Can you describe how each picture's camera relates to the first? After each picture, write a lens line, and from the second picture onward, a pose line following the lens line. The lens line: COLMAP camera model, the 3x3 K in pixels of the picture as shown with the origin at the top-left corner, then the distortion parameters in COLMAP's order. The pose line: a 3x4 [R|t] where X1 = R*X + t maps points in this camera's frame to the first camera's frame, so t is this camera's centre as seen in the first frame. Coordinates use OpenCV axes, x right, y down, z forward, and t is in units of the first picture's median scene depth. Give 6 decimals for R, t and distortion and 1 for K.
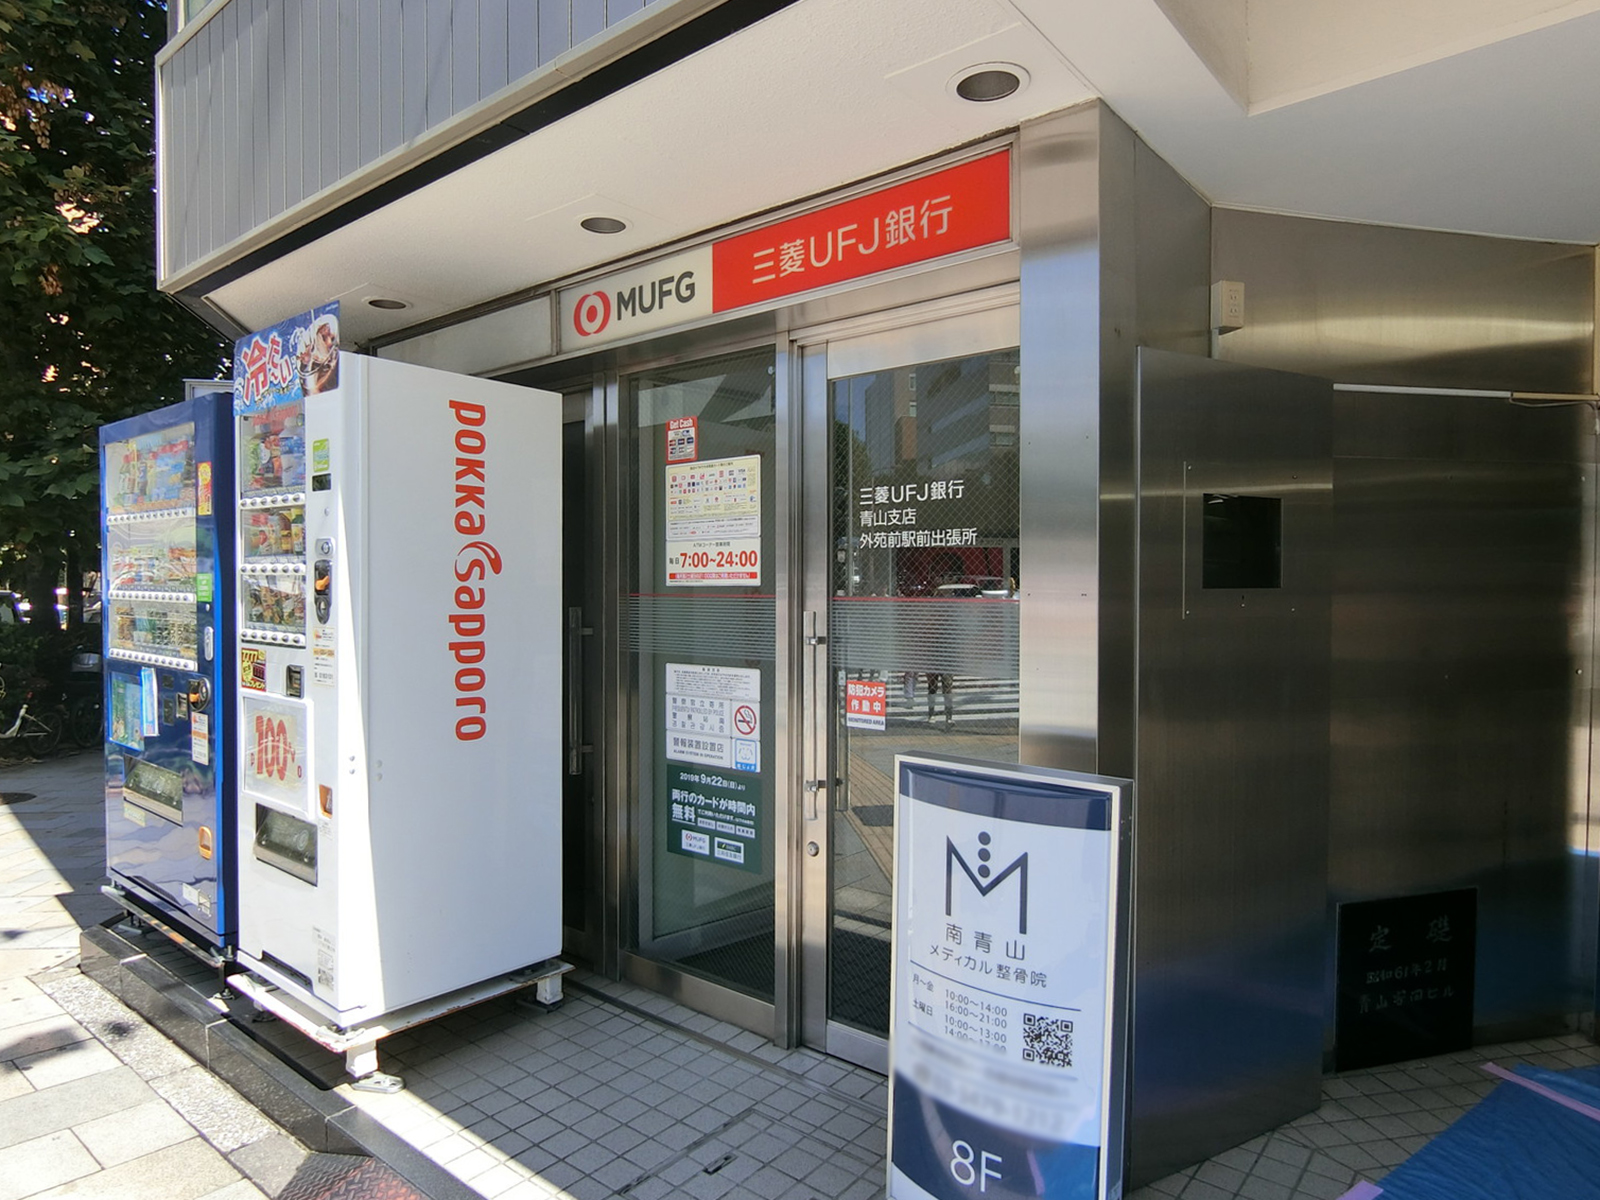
lens RADIAL K [[992.7, 0, 797.5], [0, 992.7, 611.6], [0, 0, 1]] dist [0.018047, 0.002617]
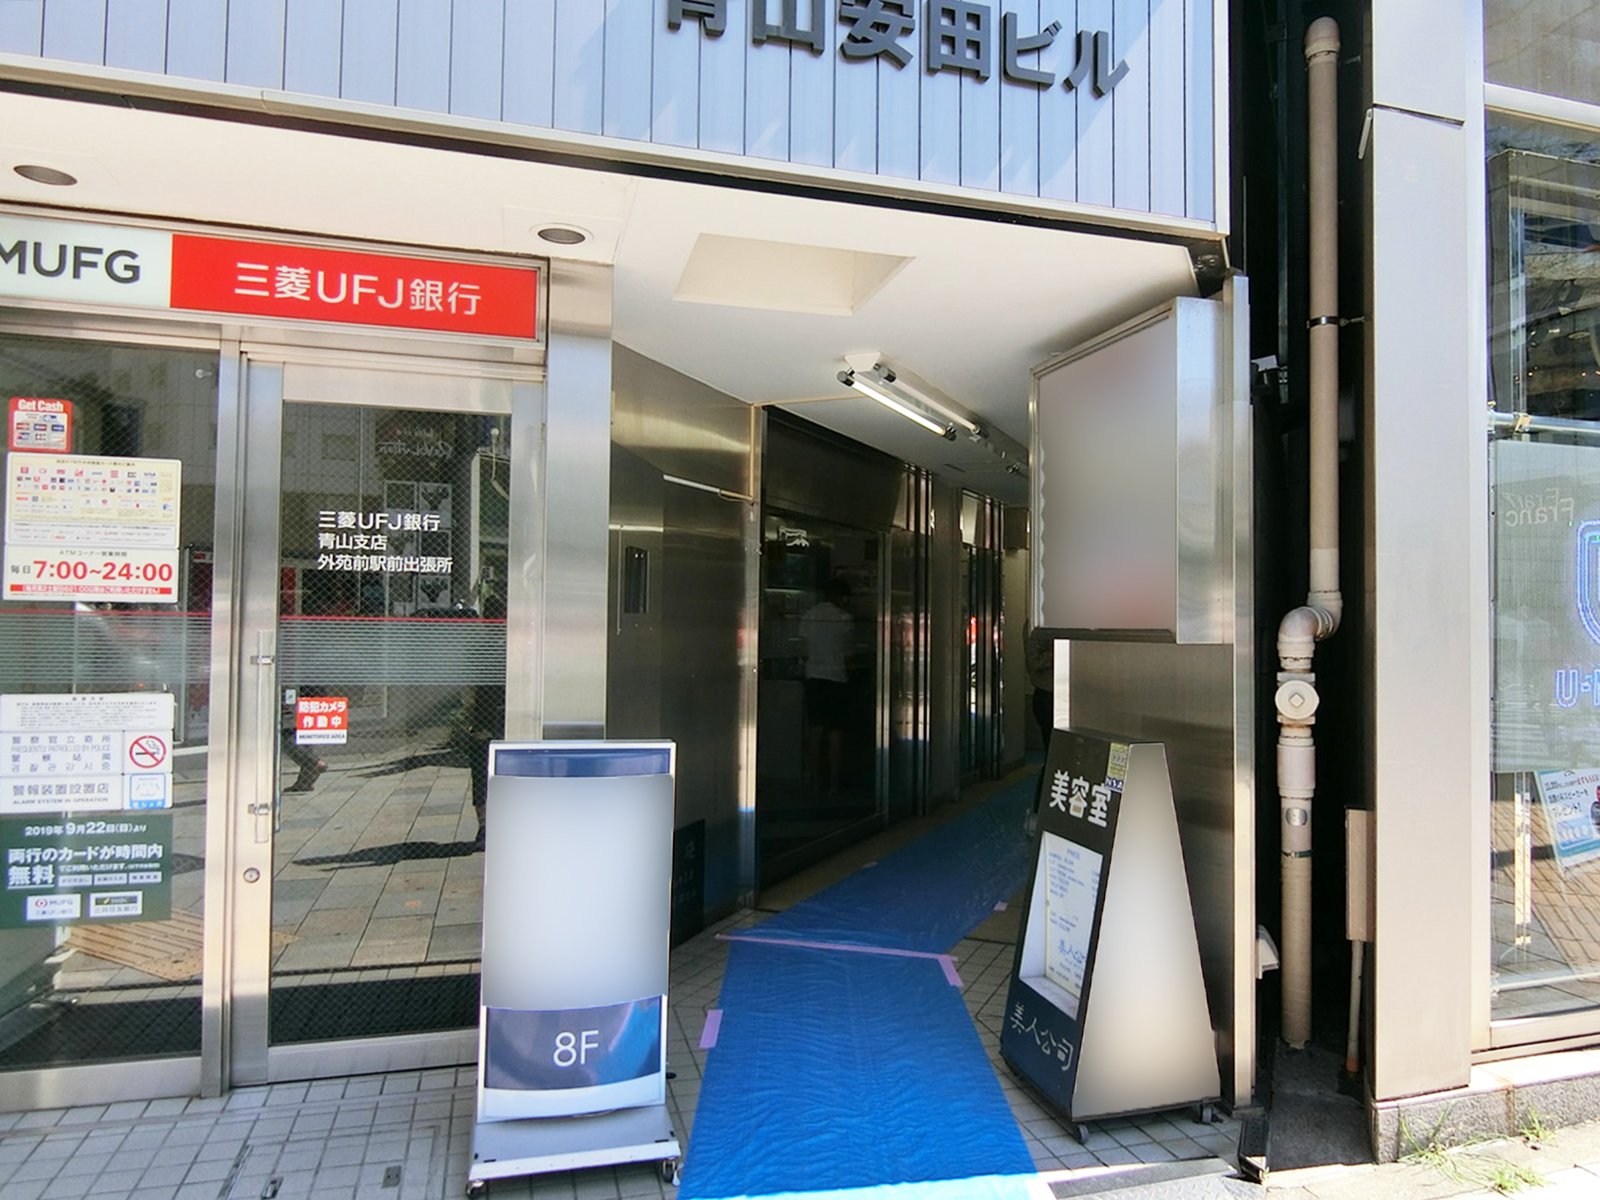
lens RADIAL K [[1083.5, 0, 798.9], [0, 1083.5, 593.6], [0, 0, 1]] dist [0.000270, 0.000170]
pose [[0.544018, 0.026873, 0.838643, -0.575120], [0.003973, 0.999393, -0.034602, 0.002817], [-0.839064, 0.022155, 0.543581, -0.028850]]
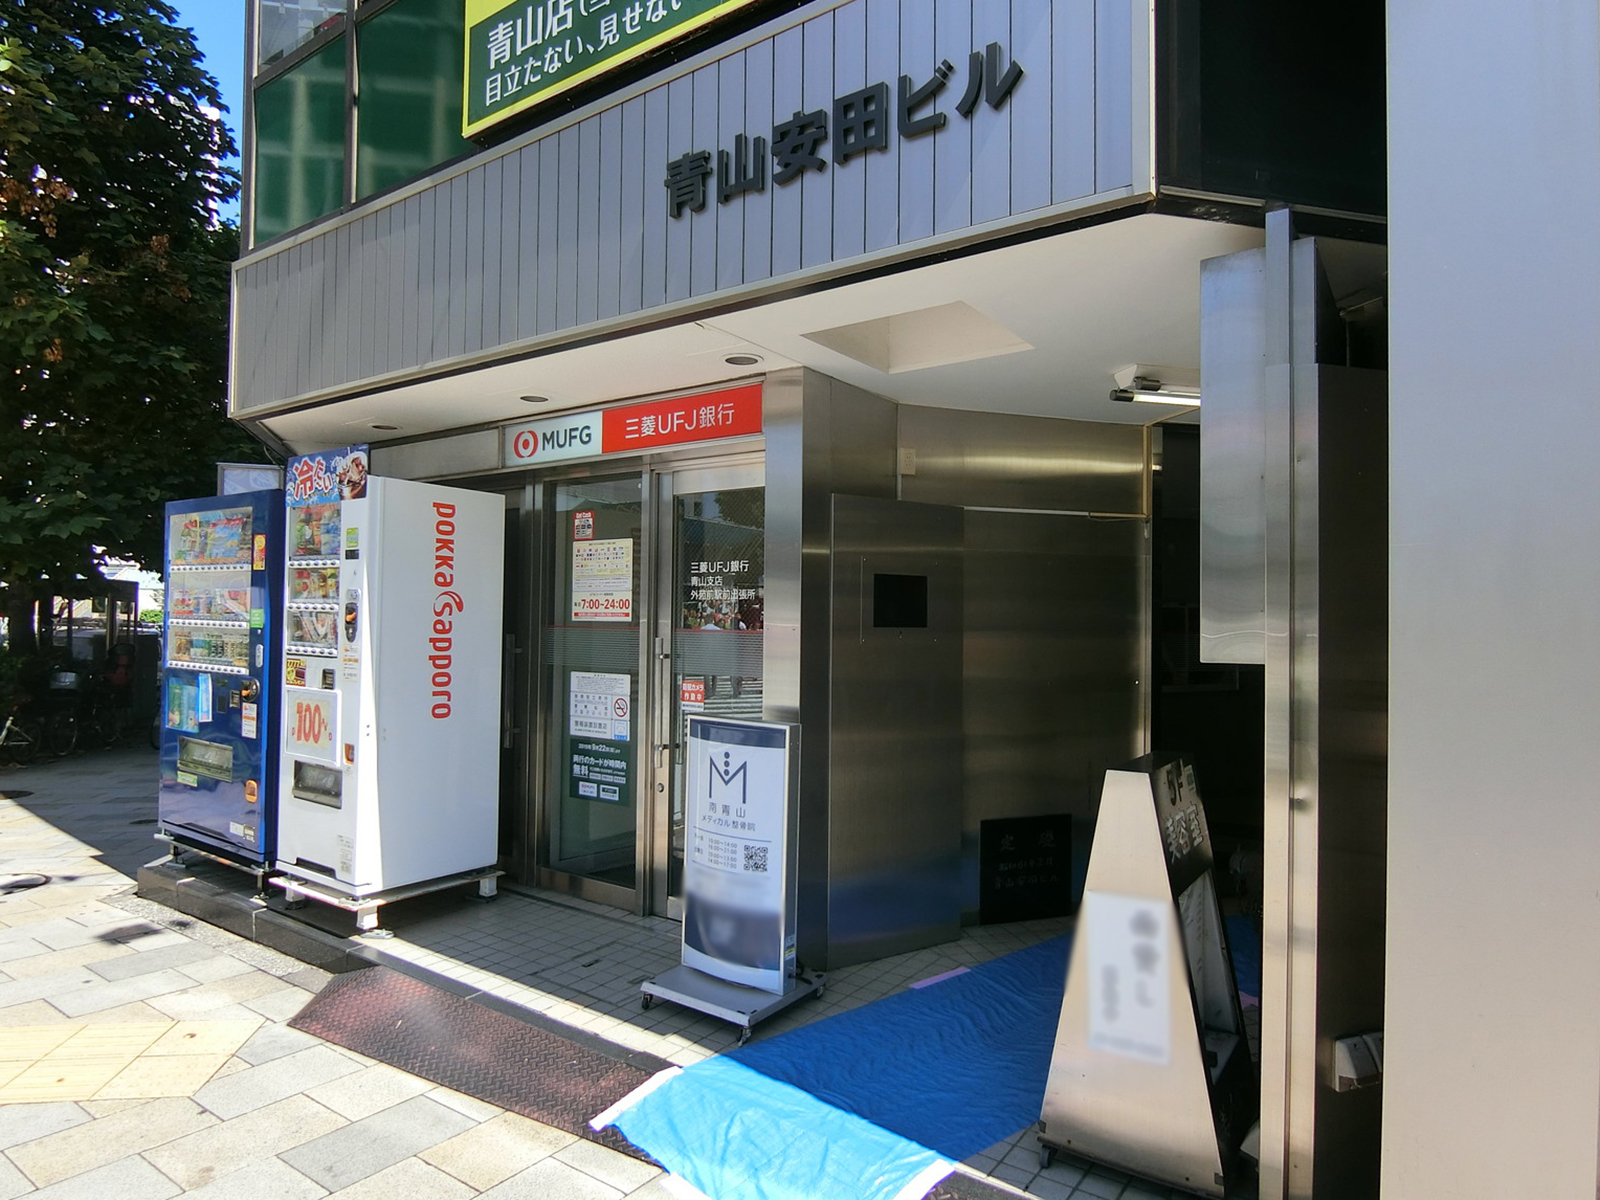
lens RADIAL K [[980.8, 0, 797.9], [0, 980.8, 608.0], [0, 0, 1]] dist [0.021124, 0.000773]
pose [[0.997578, 0.012504, 0.068417, 0.120955], [-0.009979, 0.999261, -0.037133, 0.007671], [-0.068831, 0.036360, 0.996966, -0.577680]]
